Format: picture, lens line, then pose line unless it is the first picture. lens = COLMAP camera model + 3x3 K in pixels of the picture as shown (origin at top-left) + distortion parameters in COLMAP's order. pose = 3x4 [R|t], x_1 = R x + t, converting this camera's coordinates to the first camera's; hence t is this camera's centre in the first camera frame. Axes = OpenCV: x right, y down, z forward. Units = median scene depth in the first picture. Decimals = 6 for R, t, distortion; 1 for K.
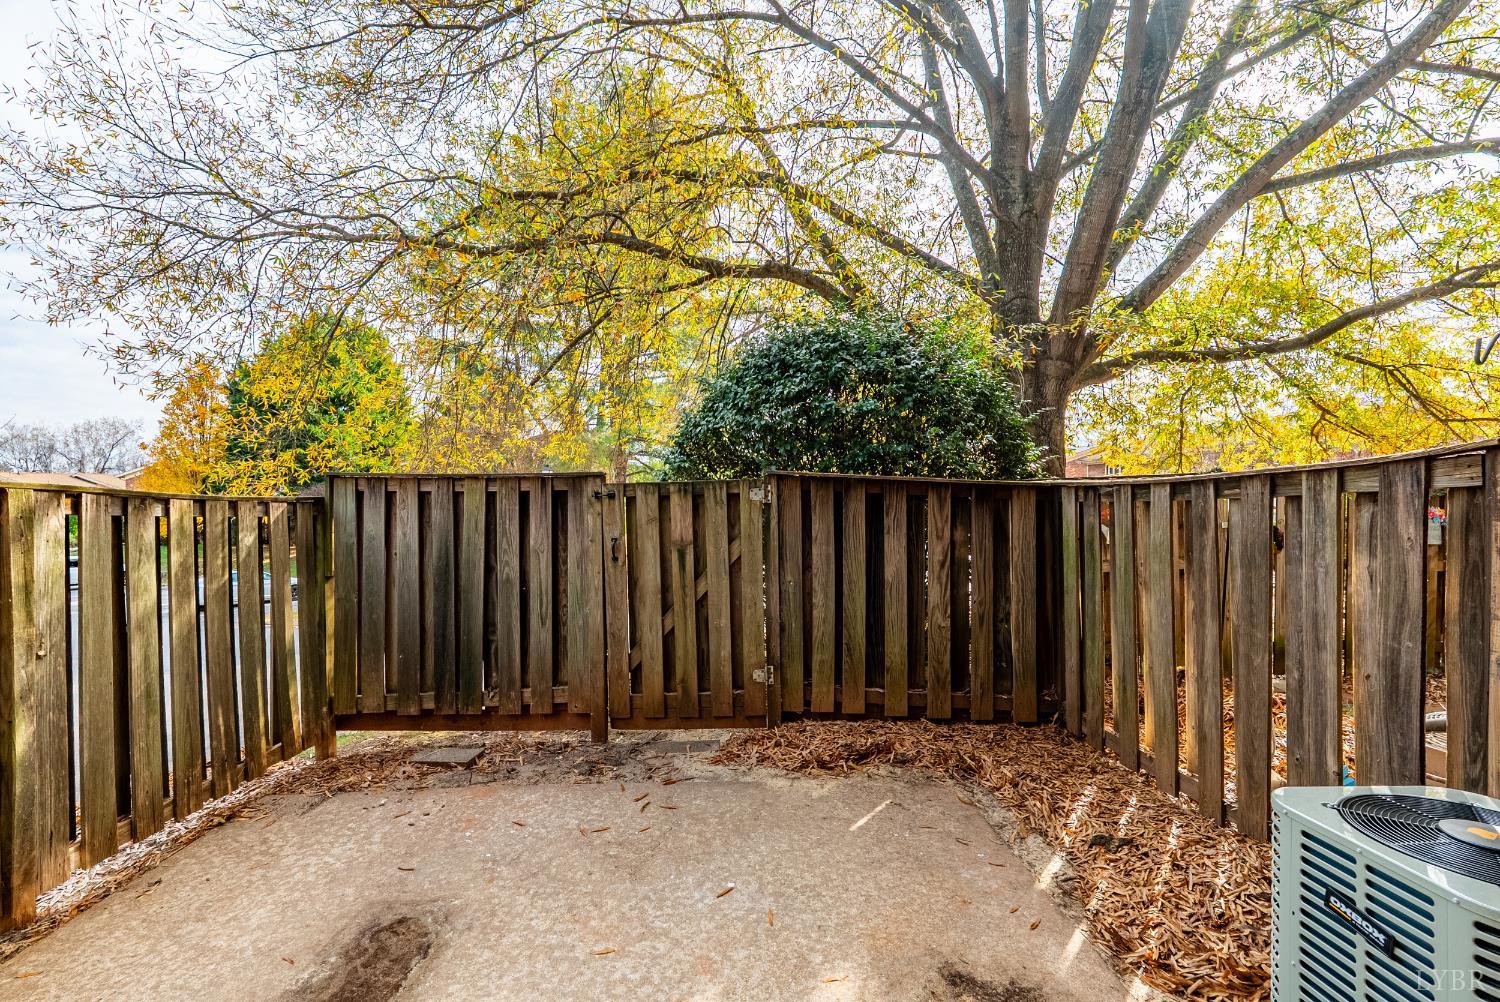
lens RADIAL K [[657.5, 0, 754.1], [0, 657.5, 501.7], [0, 0, 1]] dist [-0.004306, 0.000144]
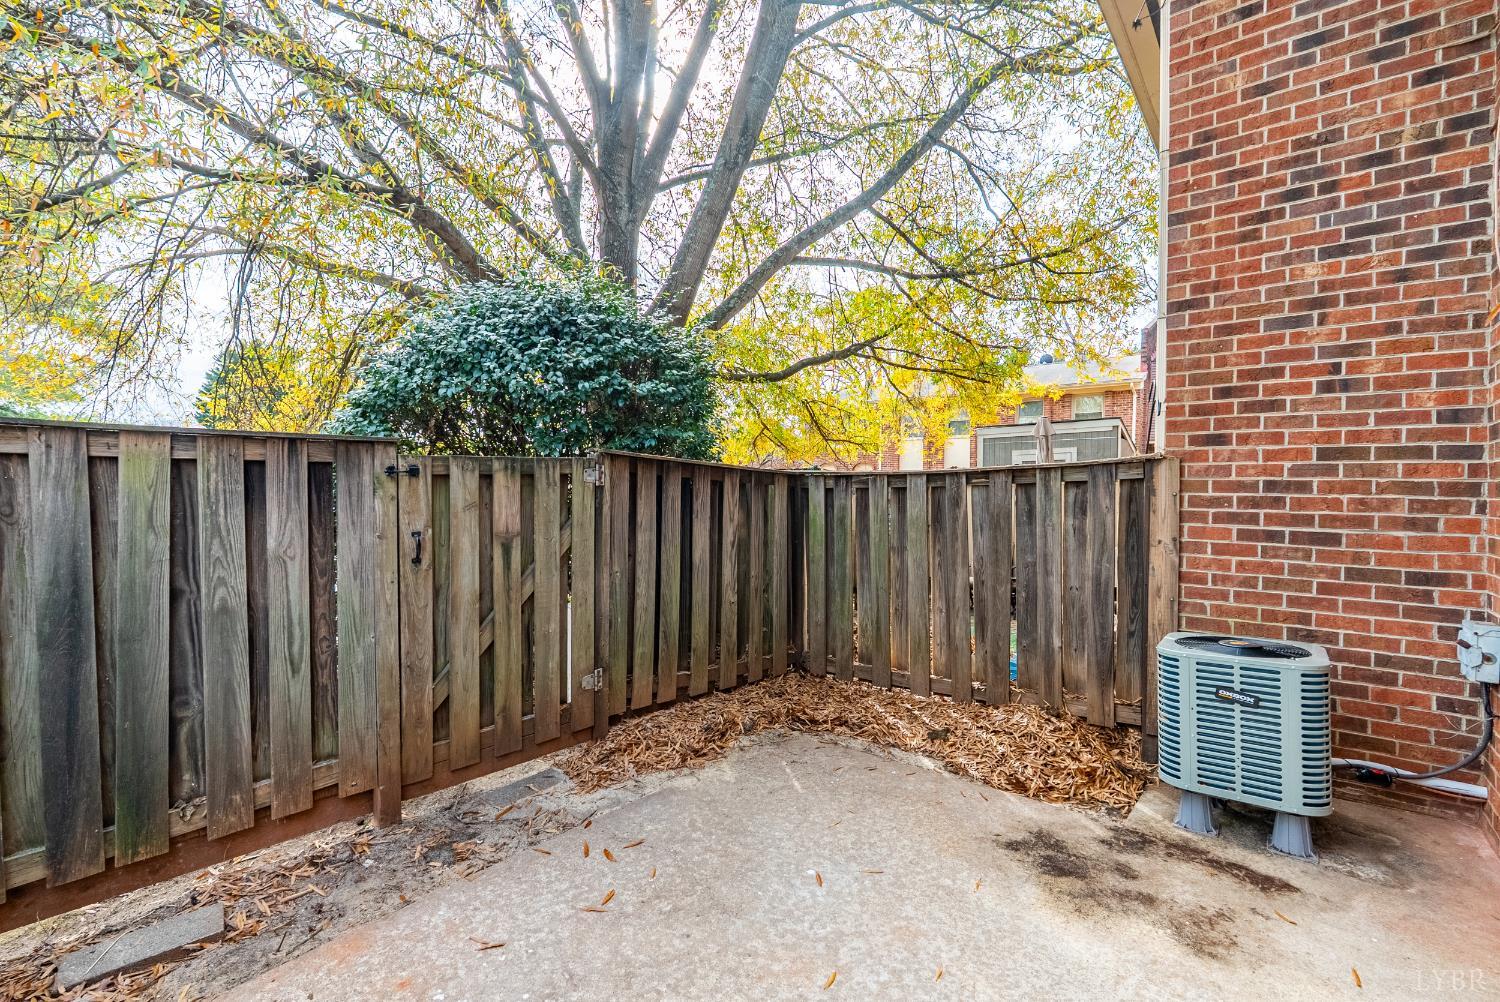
lens RADIAL K [[657.5, 0, 754.1], [0, 657.5, 501.7], [0, 0, 1]] dist [-0.004306, 0.000144]
pose [[0.670041, -0.003808, 0.742314, -0.513321], [-0.005097, 0.999940, 0.009730, 0.014590], [-0.742306, -0.010303, 0.669982, 0.259969]]
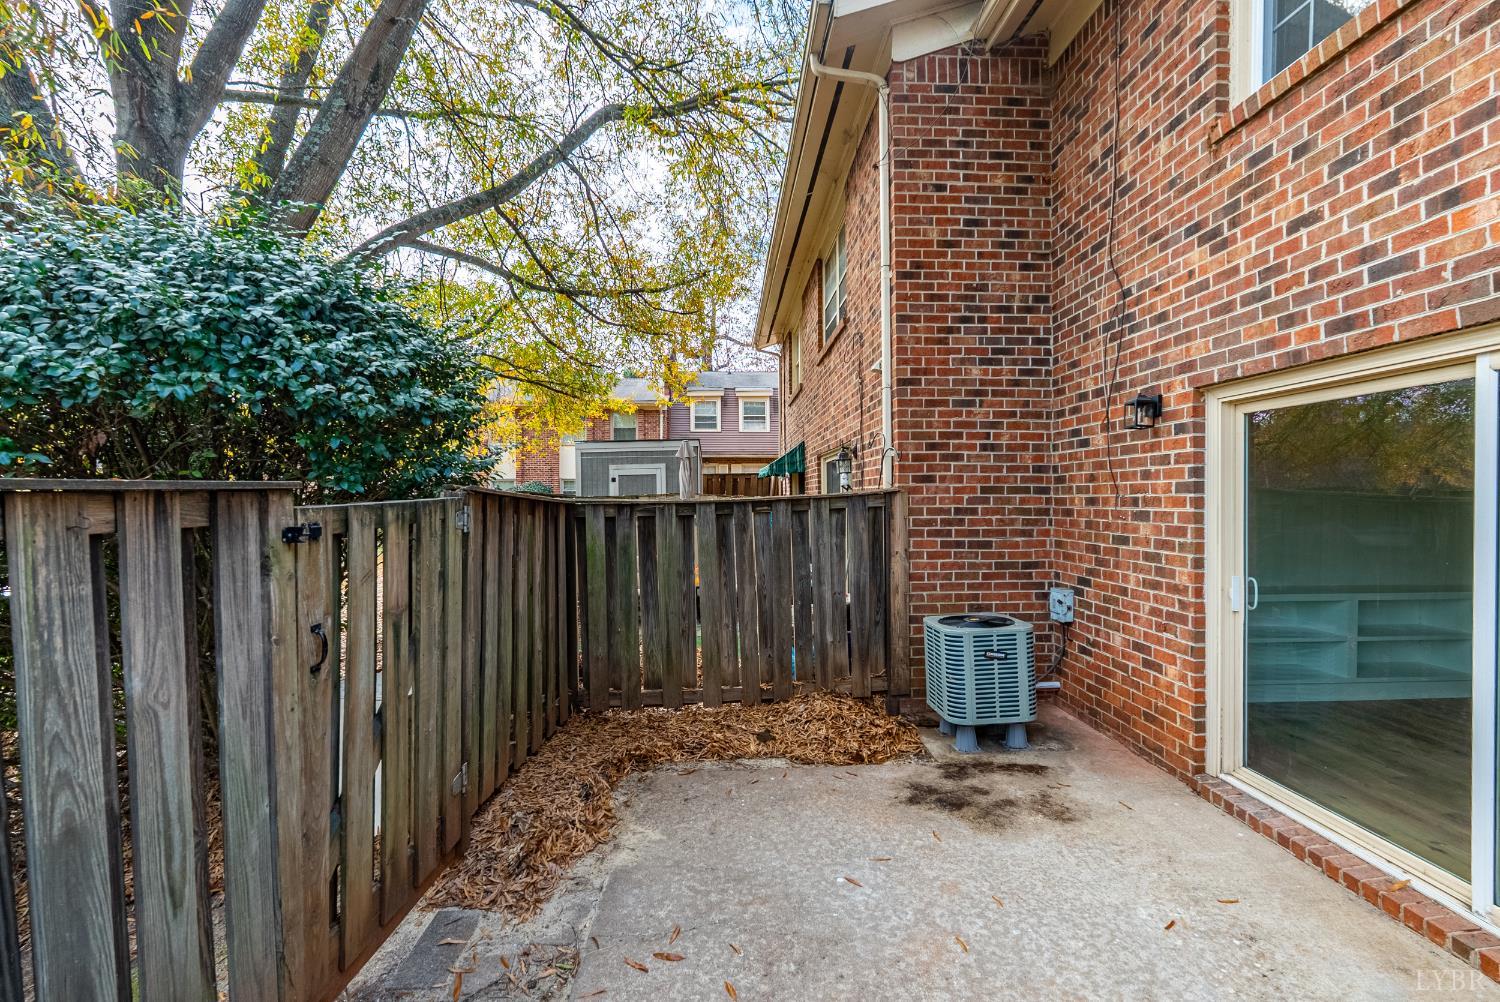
lens RADIAL K [[657.5, 0, 754.1], [0, 657.5, 501.7], [0, 0, 1]] dist [-0.004306, 0.000144]
pose [[-0.002848, -0.006747, 0.999973, -0.701192], [0.013636, 0.999884, 0.006785, -0.031350], [-0.999903, 0.013655, -0.002756, 0.714895]]
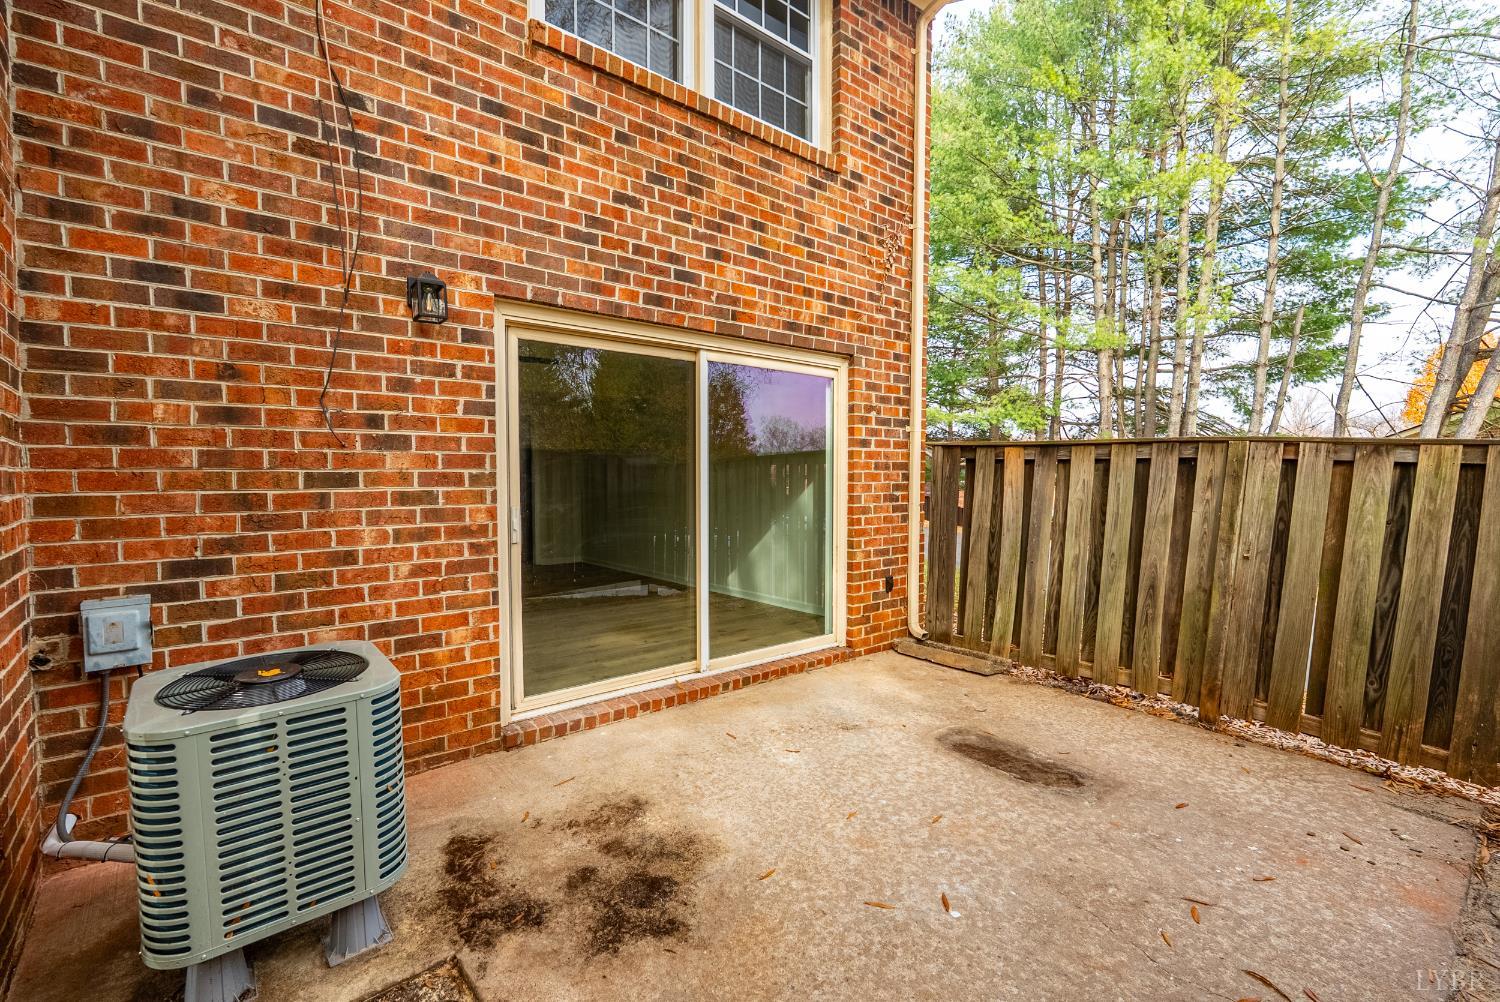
lens RADIAL K [[657.5, 0, 754.1], [0, 657.5, 501.7], [0, 0, 1]] dist [-0.004306, 0.000144]
pose [[-0.797269, 0.026271, -0.603052, 0.392497], [-0.006399, 0.998629, 0.051962, 0.028806], [0.603590, 0.045287, -0.796008, 0.919542]]
